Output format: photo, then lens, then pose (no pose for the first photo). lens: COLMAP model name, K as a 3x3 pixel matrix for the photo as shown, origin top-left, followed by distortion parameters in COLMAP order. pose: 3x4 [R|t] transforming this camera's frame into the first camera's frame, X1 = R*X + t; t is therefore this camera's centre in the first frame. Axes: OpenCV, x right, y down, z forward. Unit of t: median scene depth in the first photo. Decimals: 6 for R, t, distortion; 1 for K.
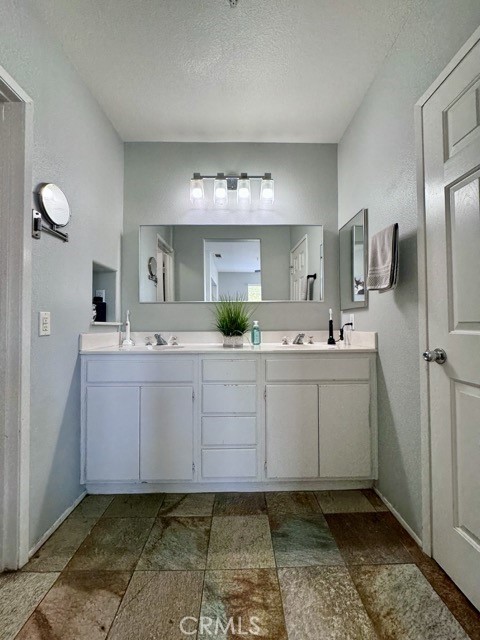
lens RADIAL K [[255.9, 0, 240.0], [0, 255.9, 318.9], [0, 0, 1]] dist [-0.002690, 0.000404]
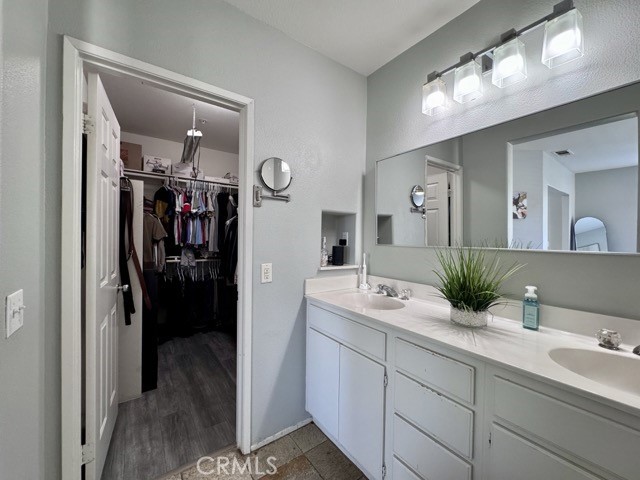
lens RADIAL K [[255.9, 0, 319.3], [0, 255.9, 239.2], [0, 0, 1]] dist [-0.002690, 0.000404]
pose [[0.577805, 0.018716, -0.815960, 0.251877], [0.000207, 0.999734, 0.023079, -0.110289], [0.816175, -0.013504, 0.577647, 0.306915]]
